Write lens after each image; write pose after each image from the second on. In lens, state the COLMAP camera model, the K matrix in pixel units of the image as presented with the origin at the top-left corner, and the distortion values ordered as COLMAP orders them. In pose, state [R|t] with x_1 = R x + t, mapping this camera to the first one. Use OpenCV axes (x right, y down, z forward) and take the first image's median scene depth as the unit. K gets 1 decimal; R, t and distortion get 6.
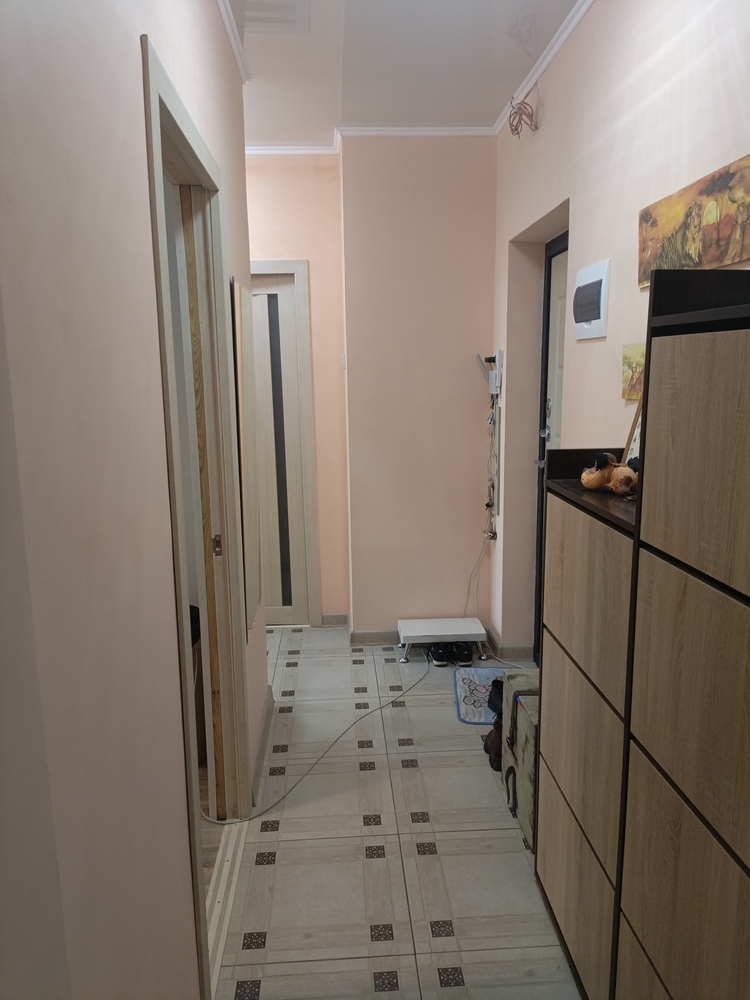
lens RADIAL K [[741.2, 0, 377.7], [0, 741.2, 500.6], [0, 0, 1]] dist [0.069348, -0.106478]
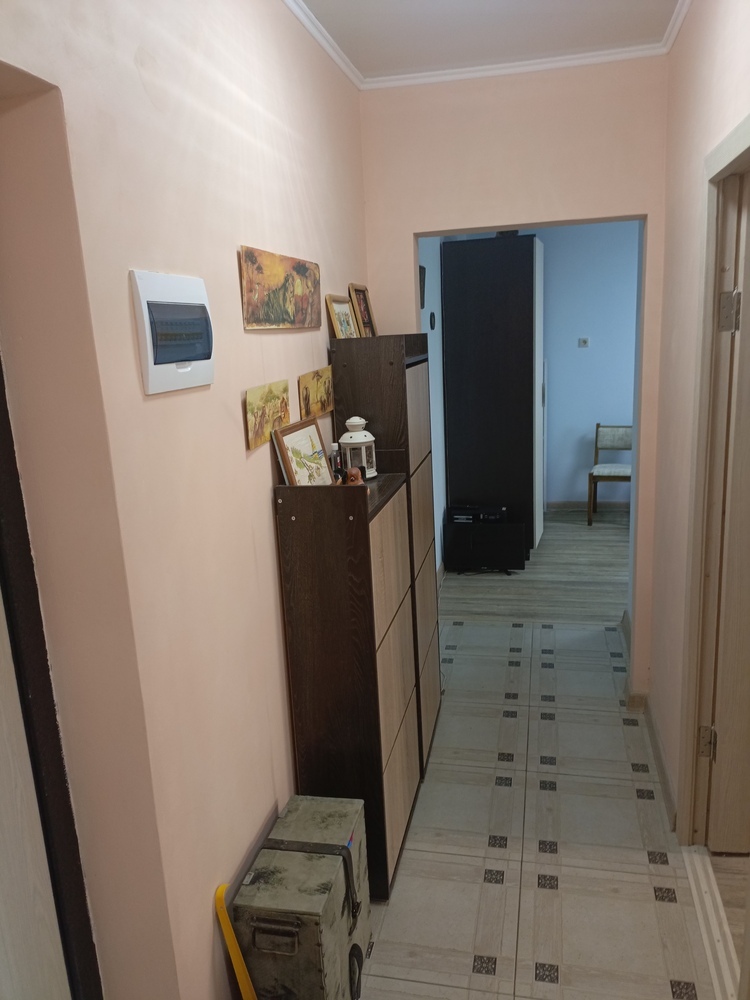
lens RADIAL K [[741.2, 0, 377.7], [0, 741.2, 500.6], [0, 0, 1]] dist [0.069348, -0.106478]
pose [[-0.959028, -0.000343, 0.283310, -0.067241], [0.112094, 0.917937, 0.380562, -0.407327], [-0.260192, 0.396727, -0.880289, 1.793191]]
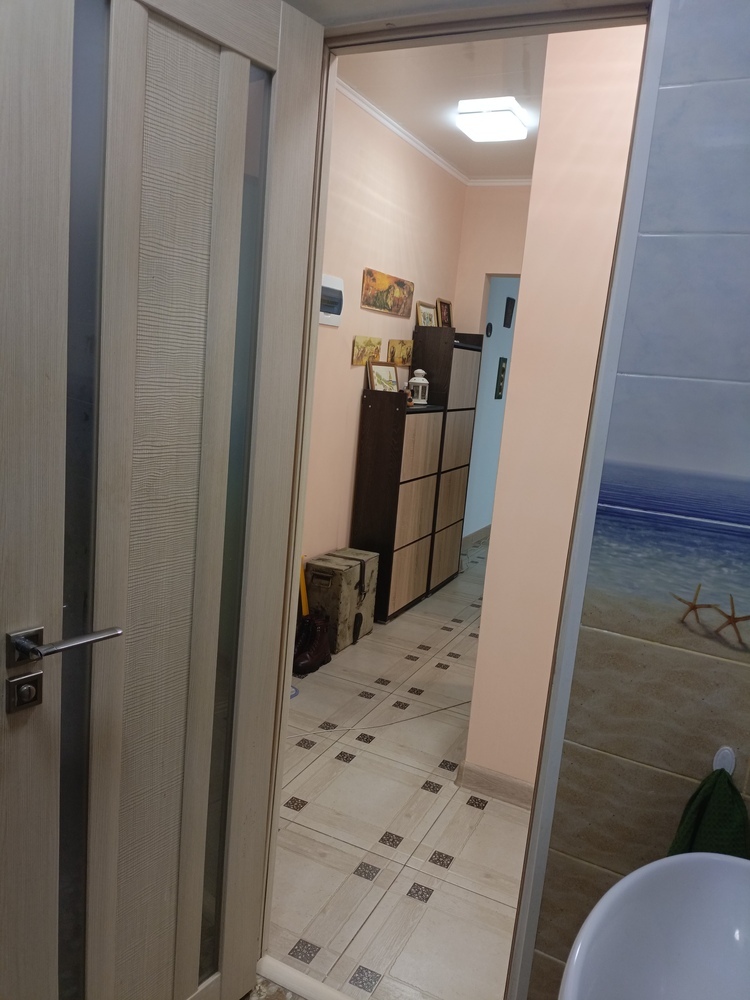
lens RADIAL K [[741.2, 0, 377.7], [0, 741.2, 500.6], [0, 0, 1]] dist [0.069348, -0.106478]
pose [[-0.871957, -0.147702, 0.466772, -0.636200], [0.016182, 0.944190, 0.329002, -0.427896], [-0.489316, 0.294429, -0.820903, 2.613528]]
